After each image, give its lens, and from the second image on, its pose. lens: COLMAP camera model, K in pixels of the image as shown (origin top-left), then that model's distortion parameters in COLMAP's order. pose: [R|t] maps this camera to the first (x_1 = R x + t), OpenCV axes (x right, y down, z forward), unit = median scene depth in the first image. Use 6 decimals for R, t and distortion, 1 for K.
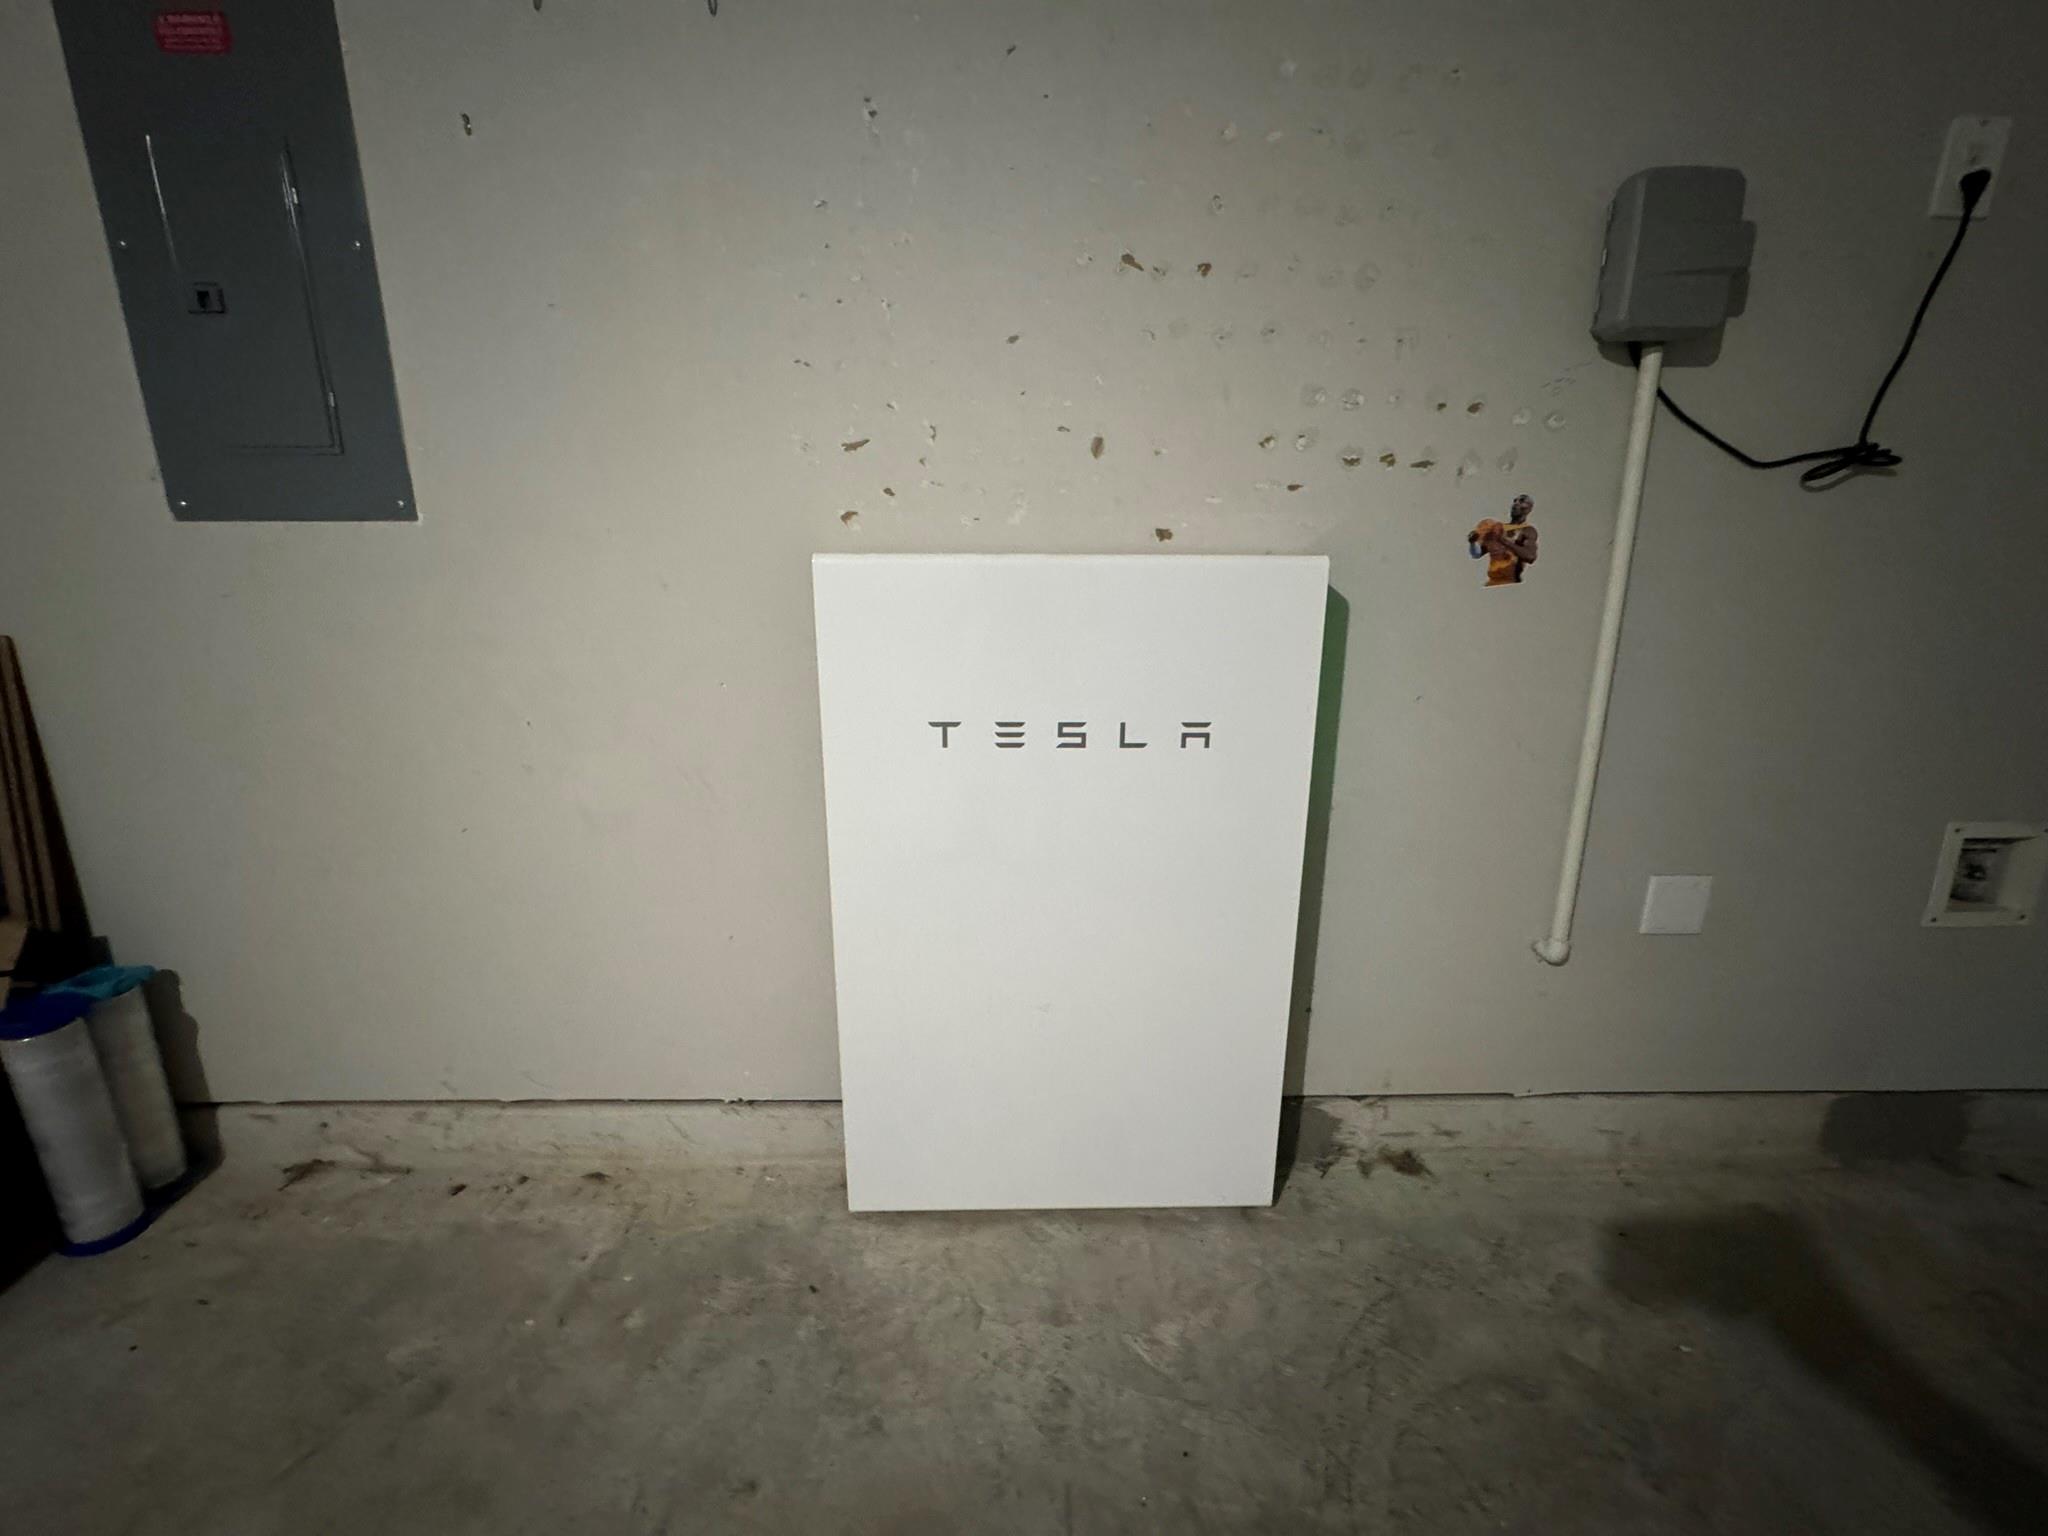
lens RADIAL K [[824.1, 0, 1021.0], [0, 824.1, 768.6], [0, 0, 1]] dist [-0.002599, -0.000152]
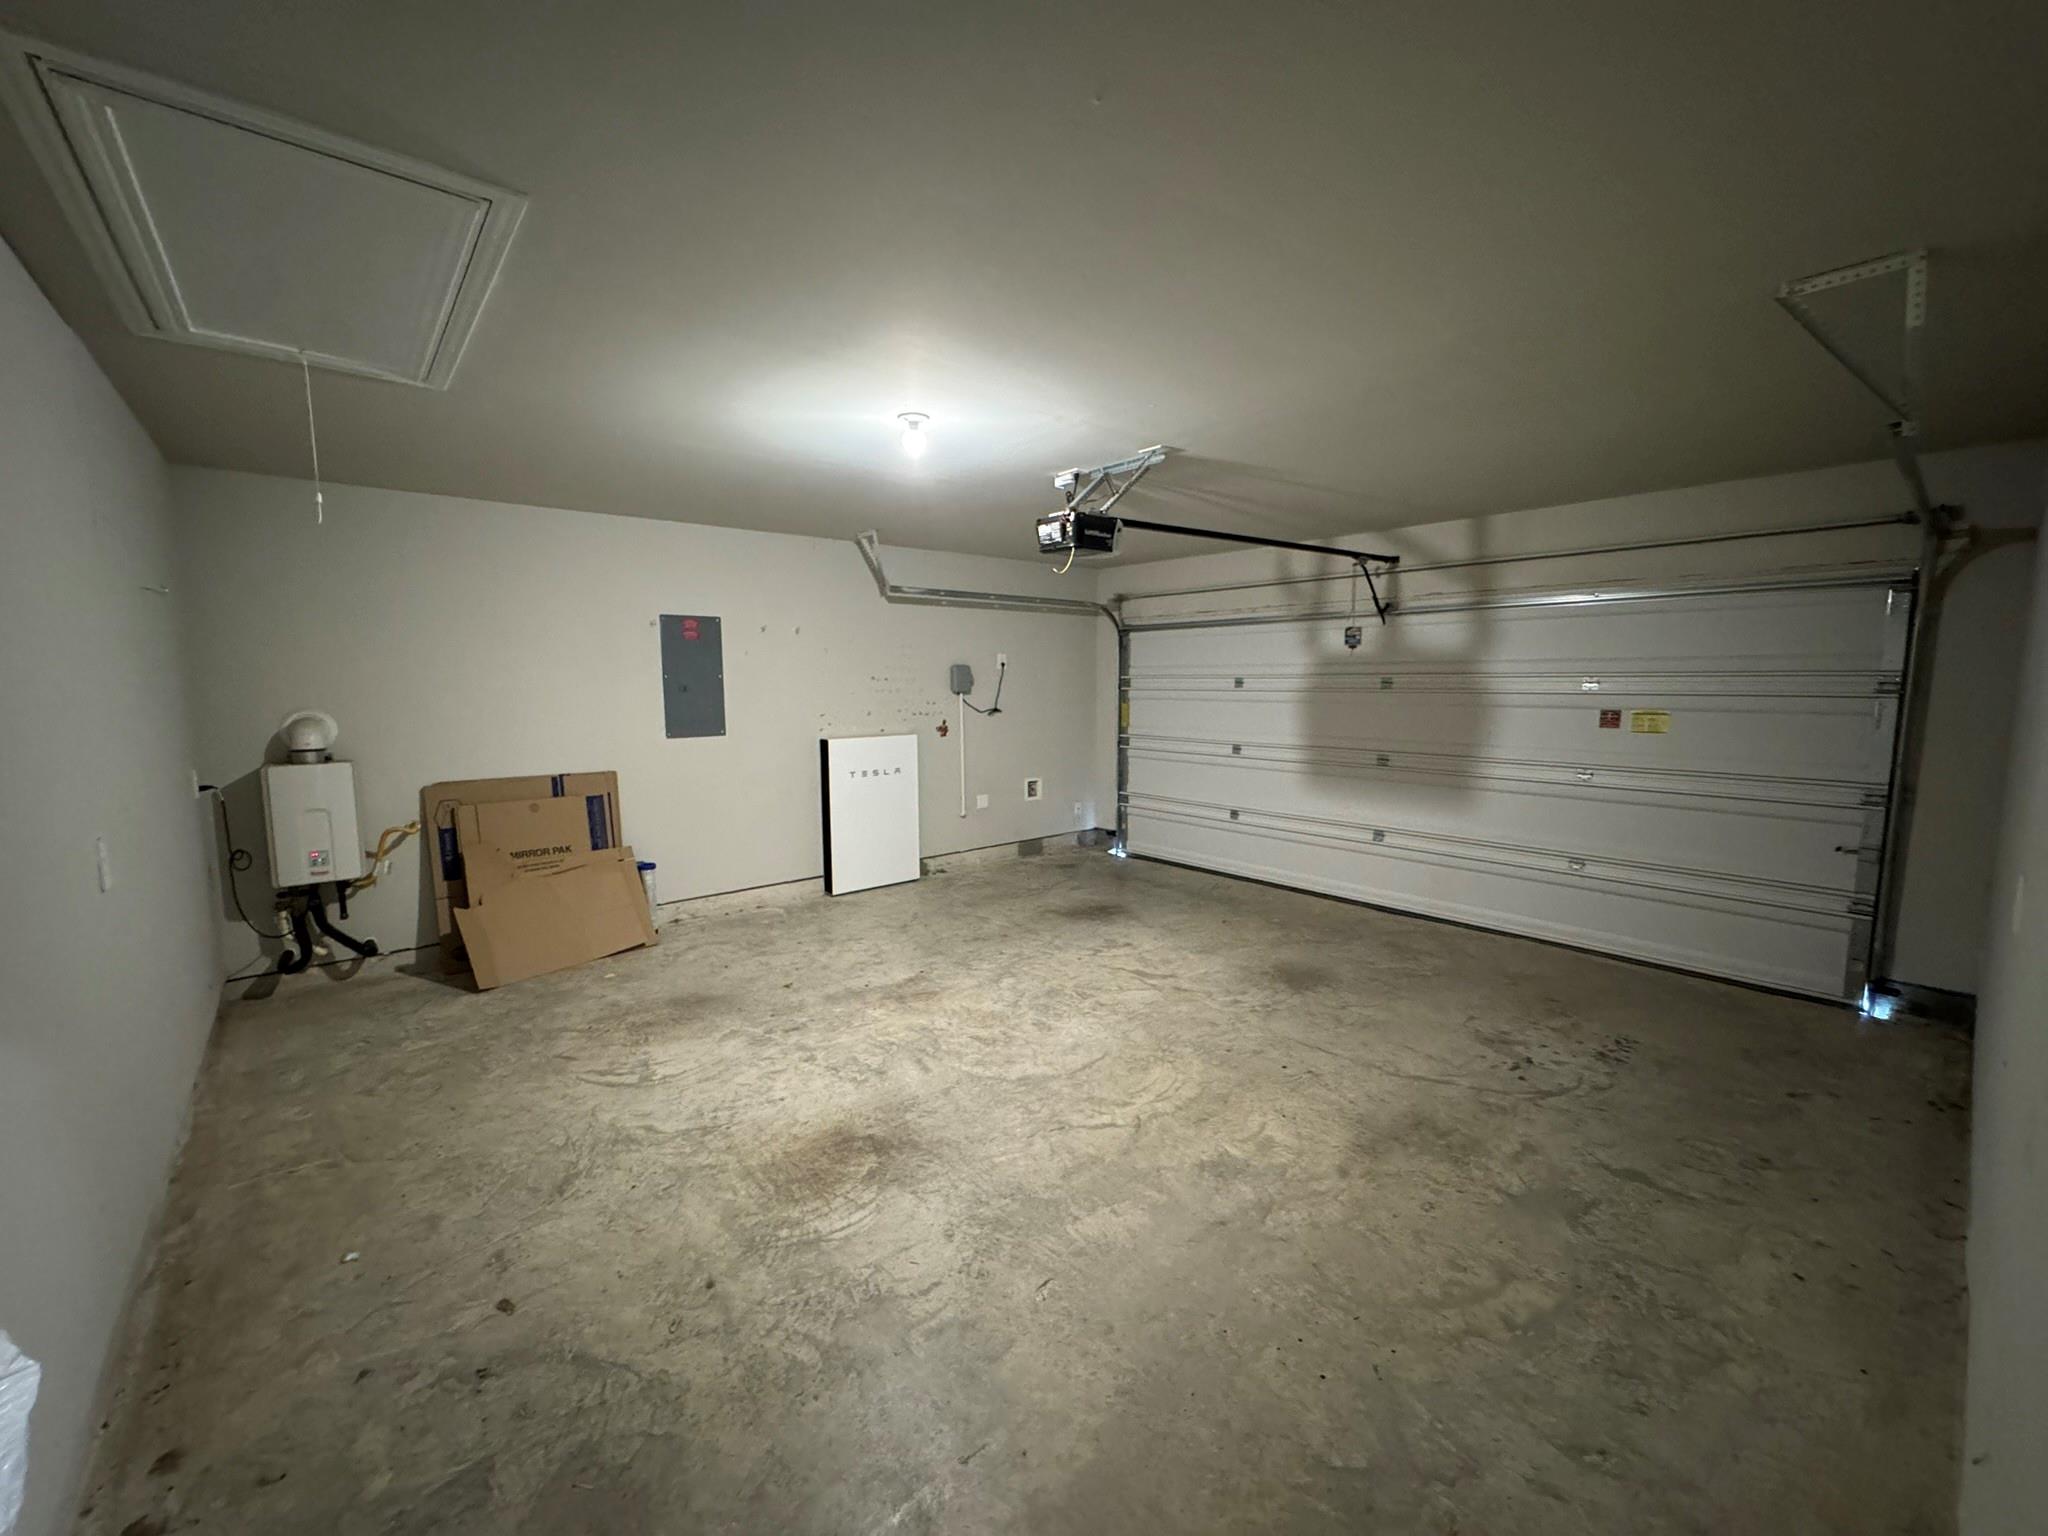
lens RADIAL K [[824.1, 0, 1021.0], [0, 824.1, 768.6], [0, 0, 1]] dist [-0.002599, -0.000152]
pose [[0.768486, -0.077574, 0.635147, -2.336000], [0.156213, 0.985334, -0.068663, 0.397000], [-0.620506, 0.151985, 0.769333, -3.238476]]
